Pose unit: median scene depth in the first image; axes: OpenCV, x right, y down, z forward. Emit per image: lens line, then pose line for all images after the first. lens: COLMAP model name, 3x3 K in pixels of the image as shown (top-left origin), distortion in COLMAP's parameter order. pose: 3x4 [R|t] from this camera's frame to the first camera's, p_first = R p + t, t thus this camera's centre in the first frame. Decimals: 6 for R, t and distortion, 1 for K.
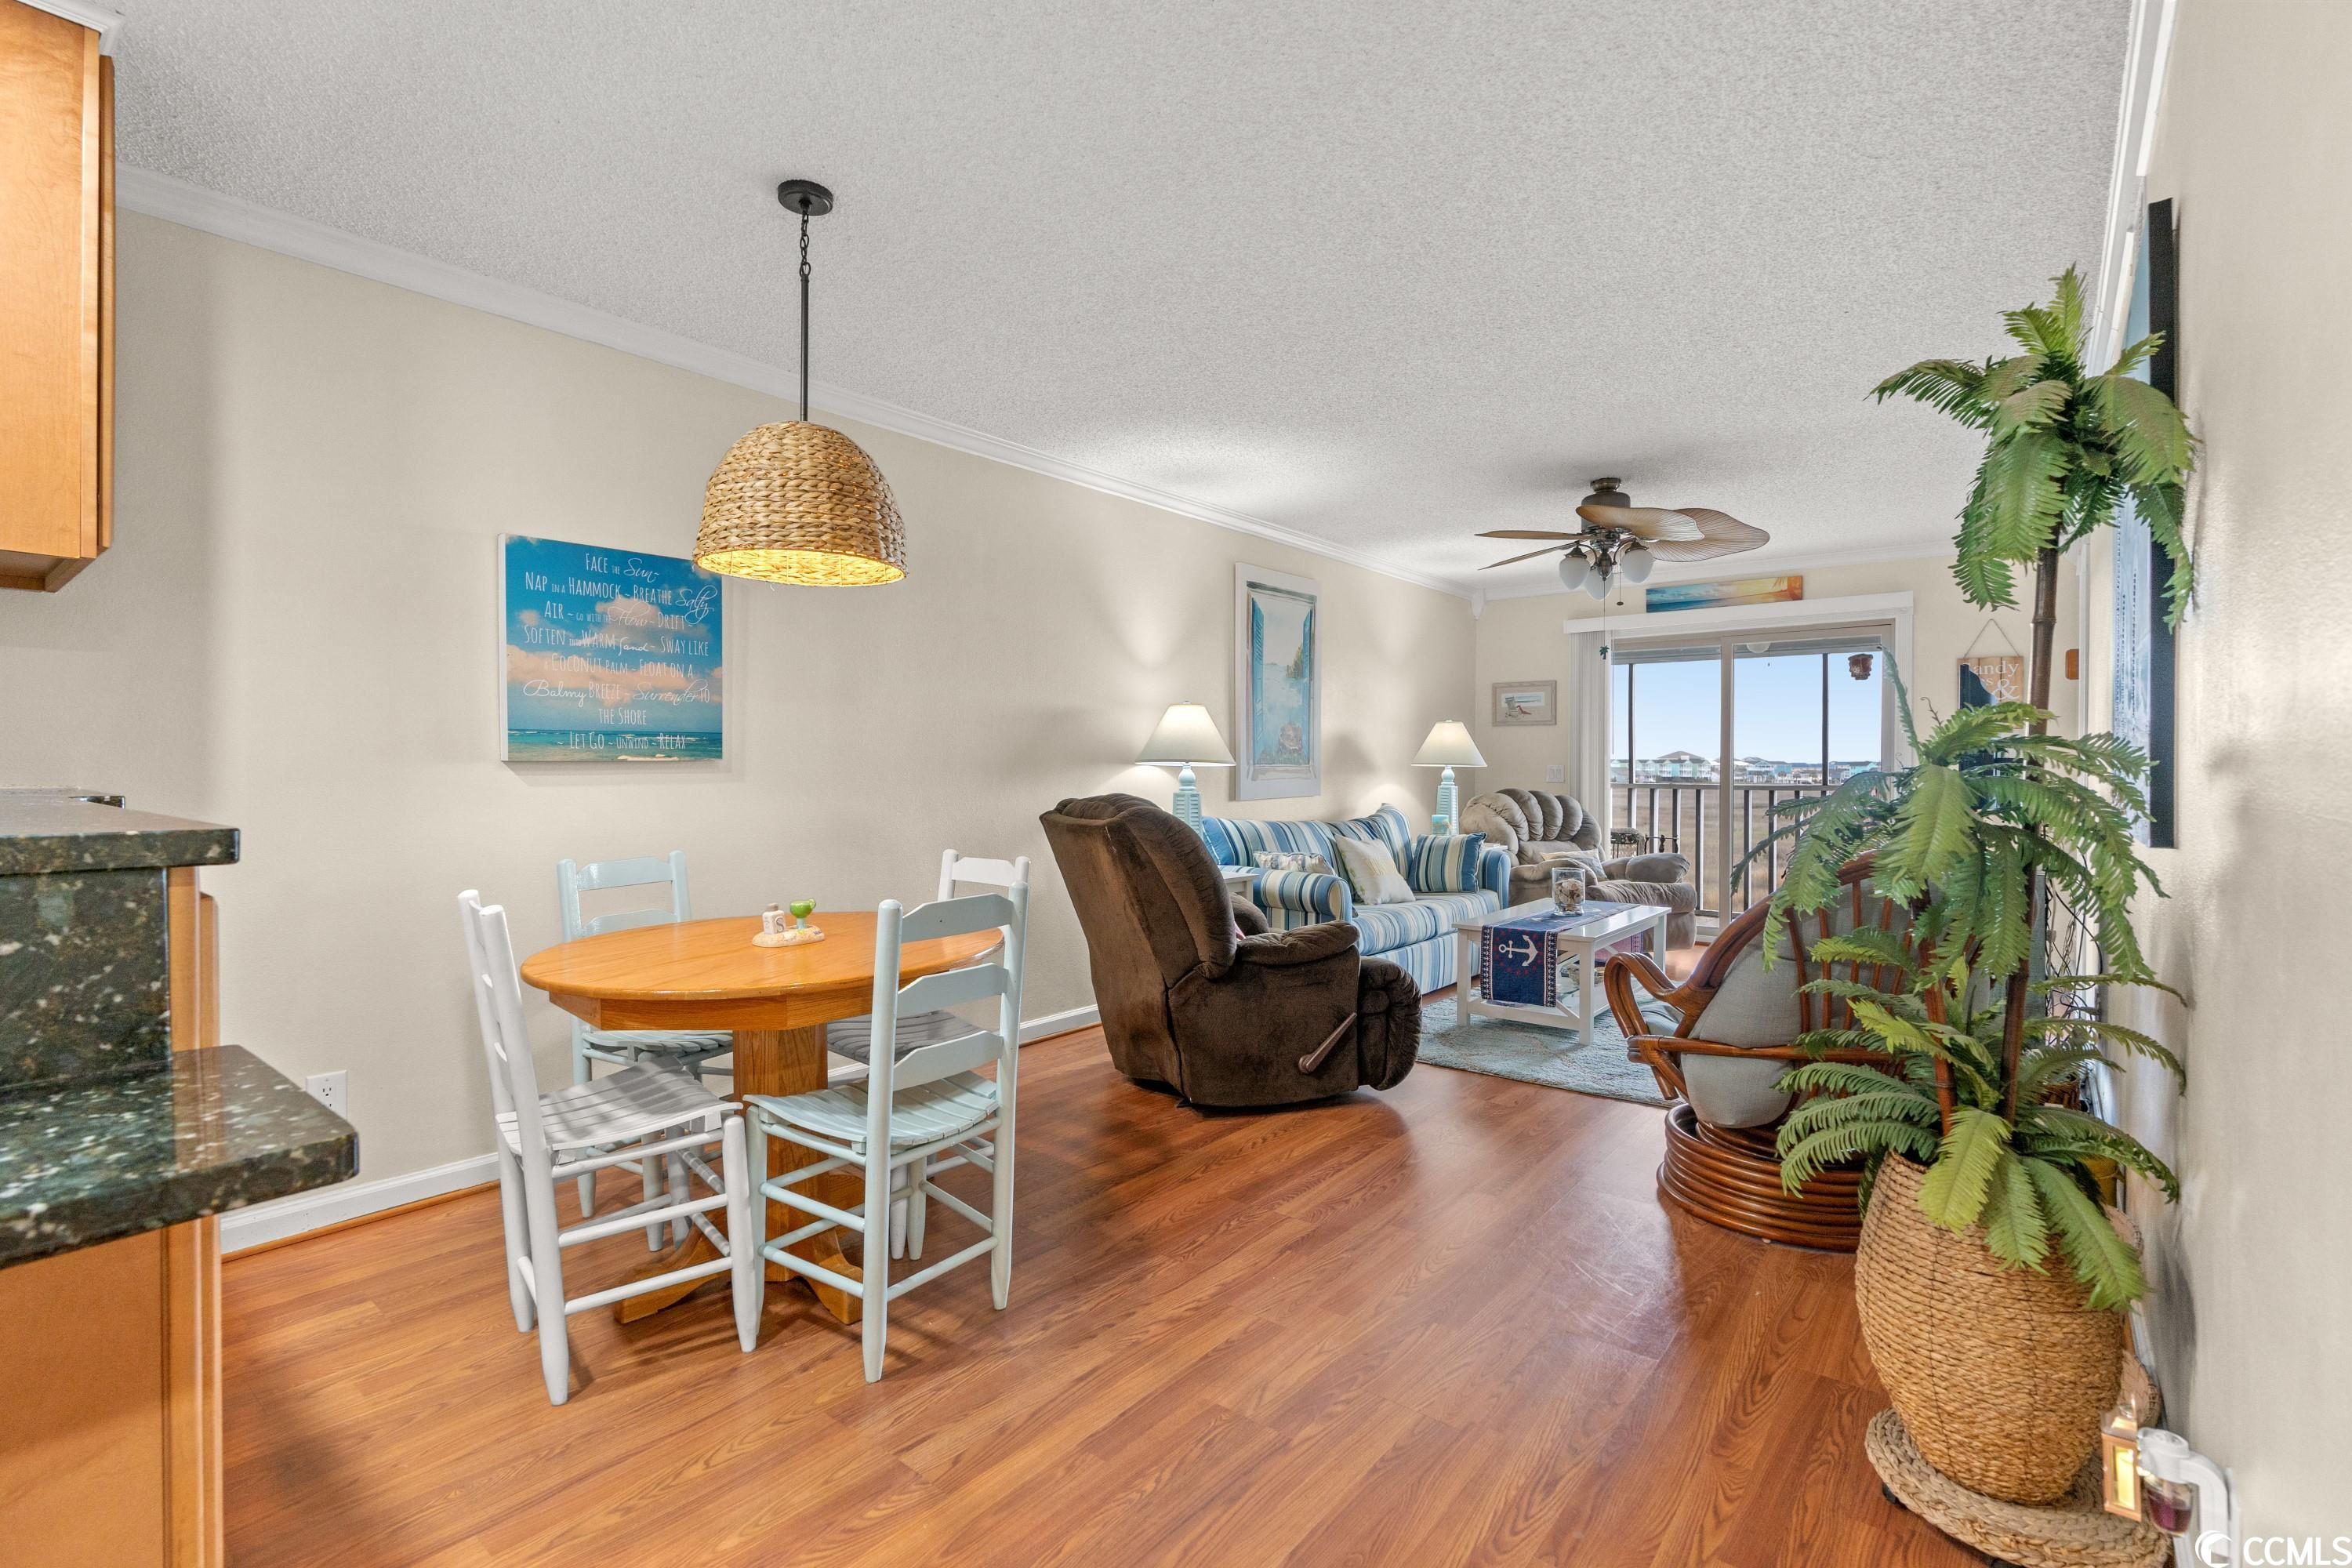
lens RADIAL K [[1081.3, 0, 1173.5], [0, 1081.3, 773.4], [0, 0, 1]] dist [-0.001410, -0.000039]
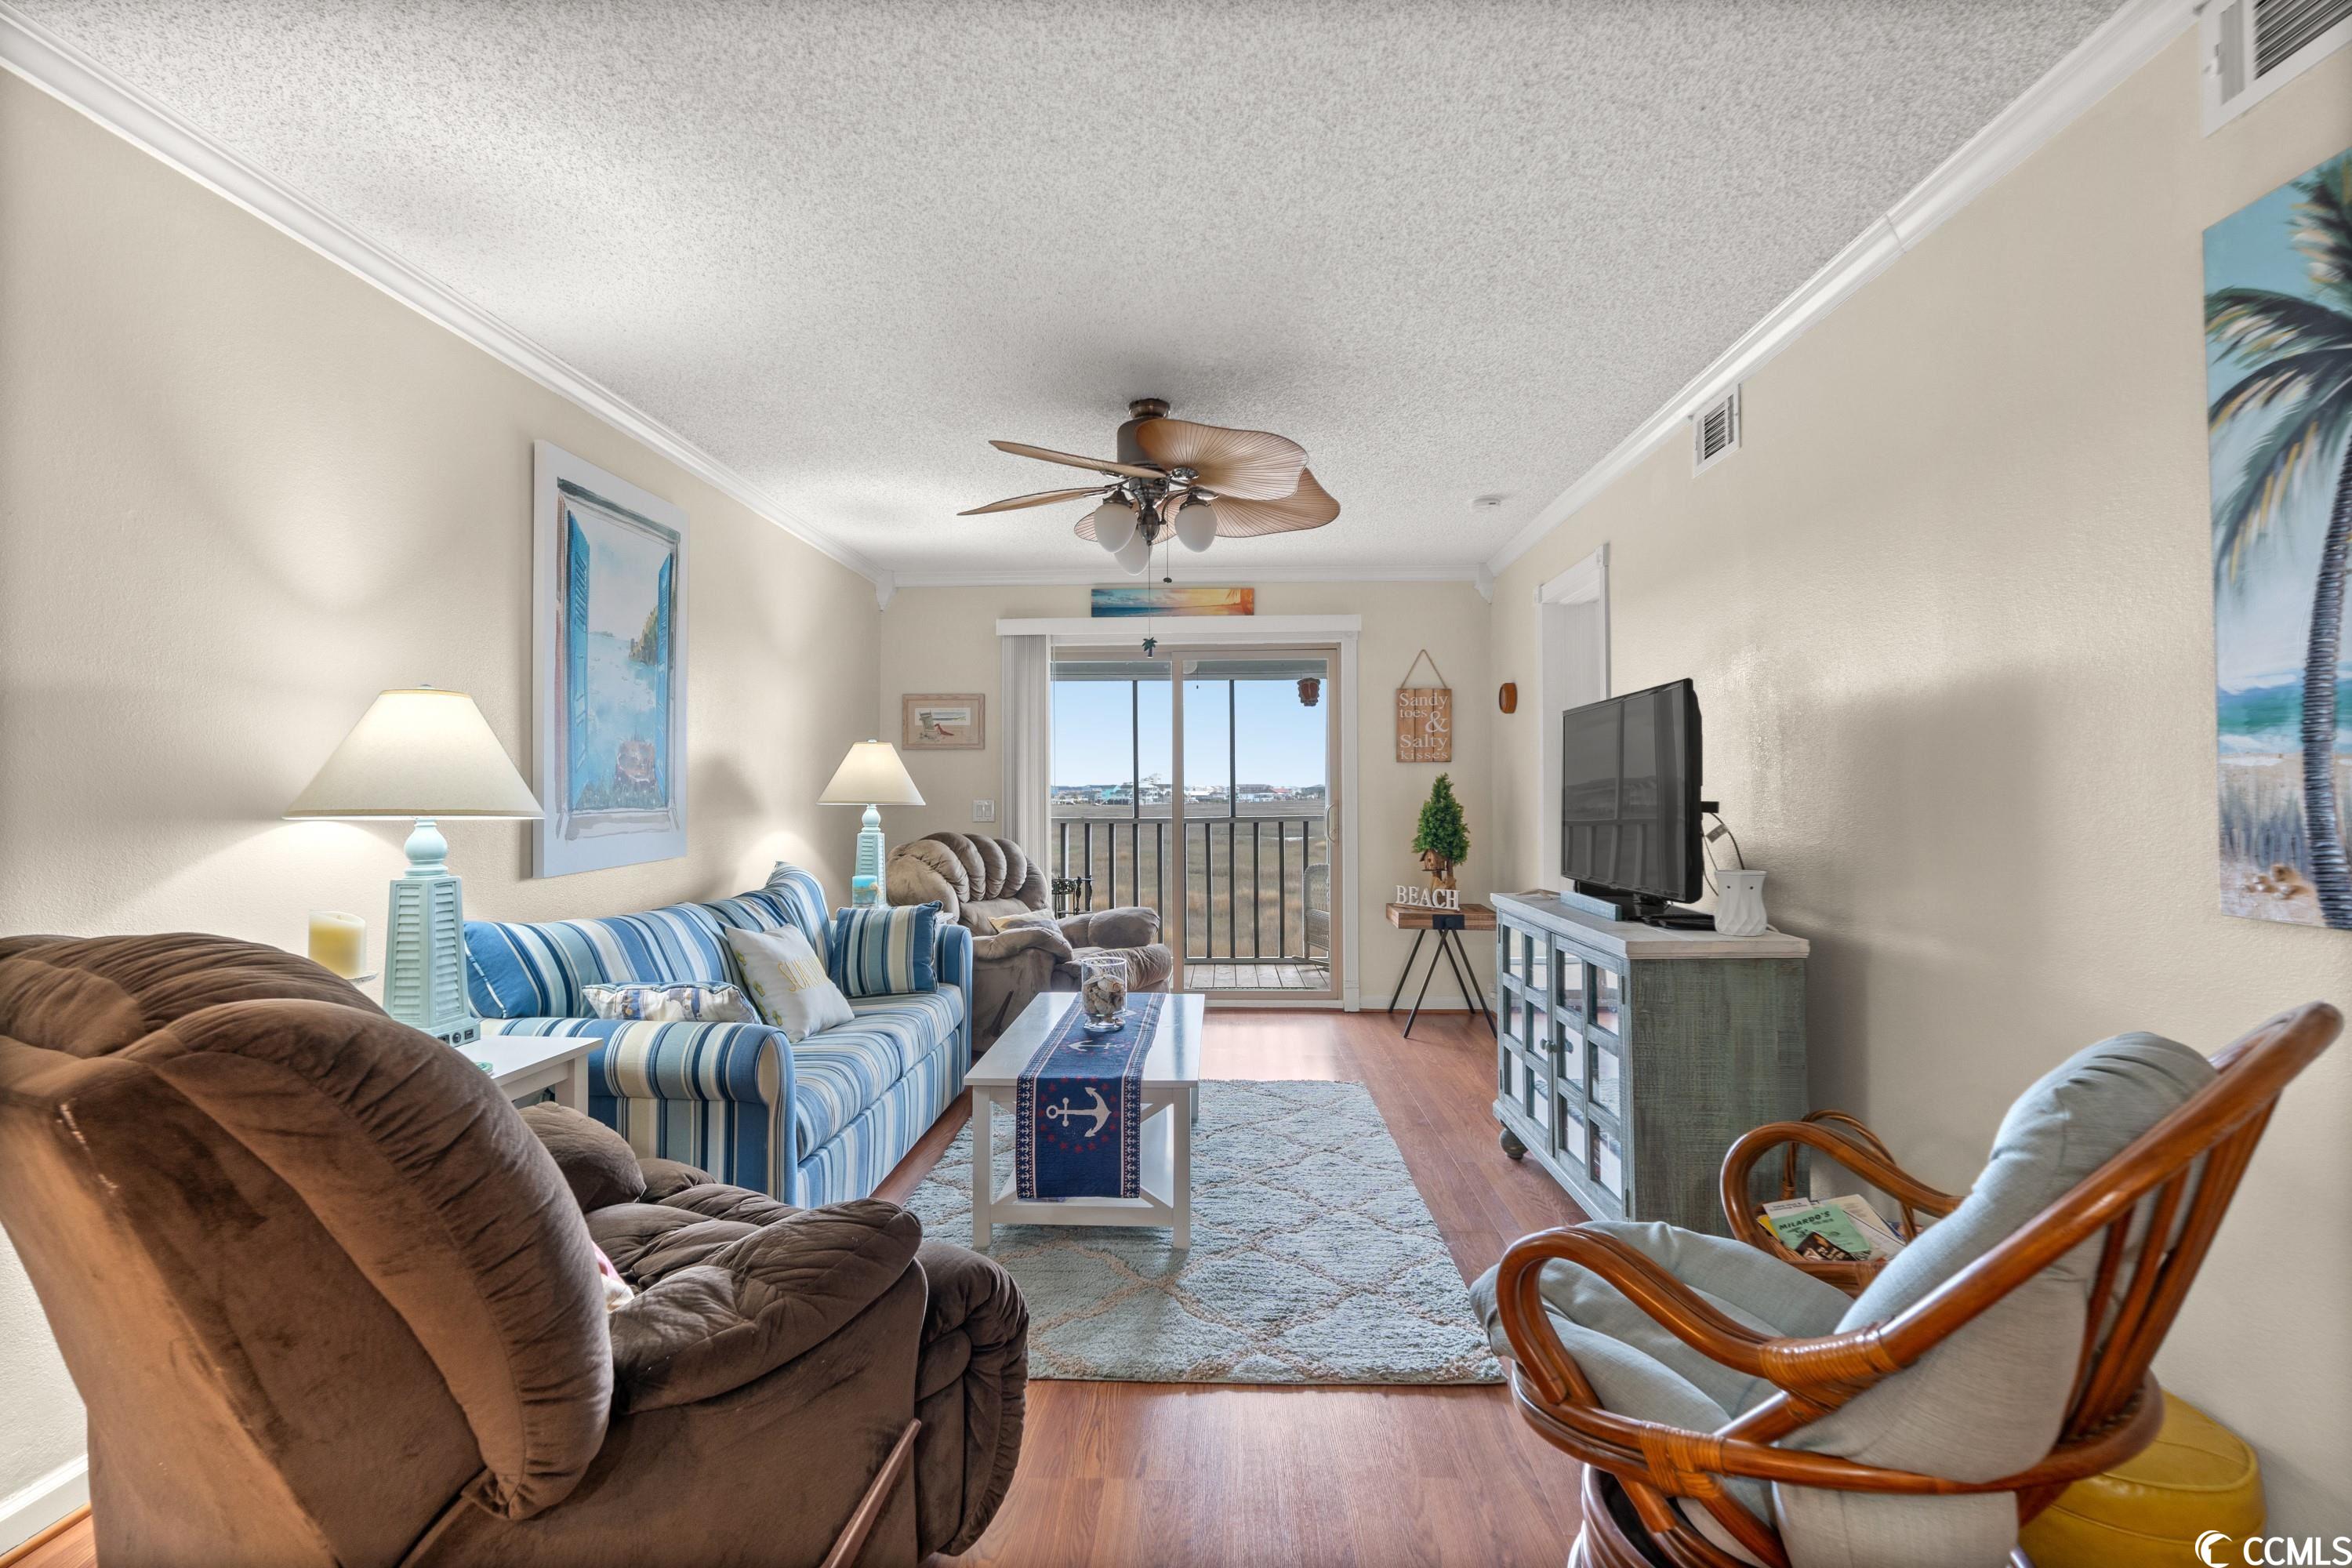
lens RADIAL K [[1081.3, 0, 1175.6], [0, 1081.3, 773.0], [0, 0, 1]] dist [-0.001410, -0.000039]
pose [[0.810186, 0.004551, 0.586155, 0.000906], [0.009150, 0.999750, -0.020409, -0.013162], [-0.586101, 0.021899, 0.809942, 0.357073]]
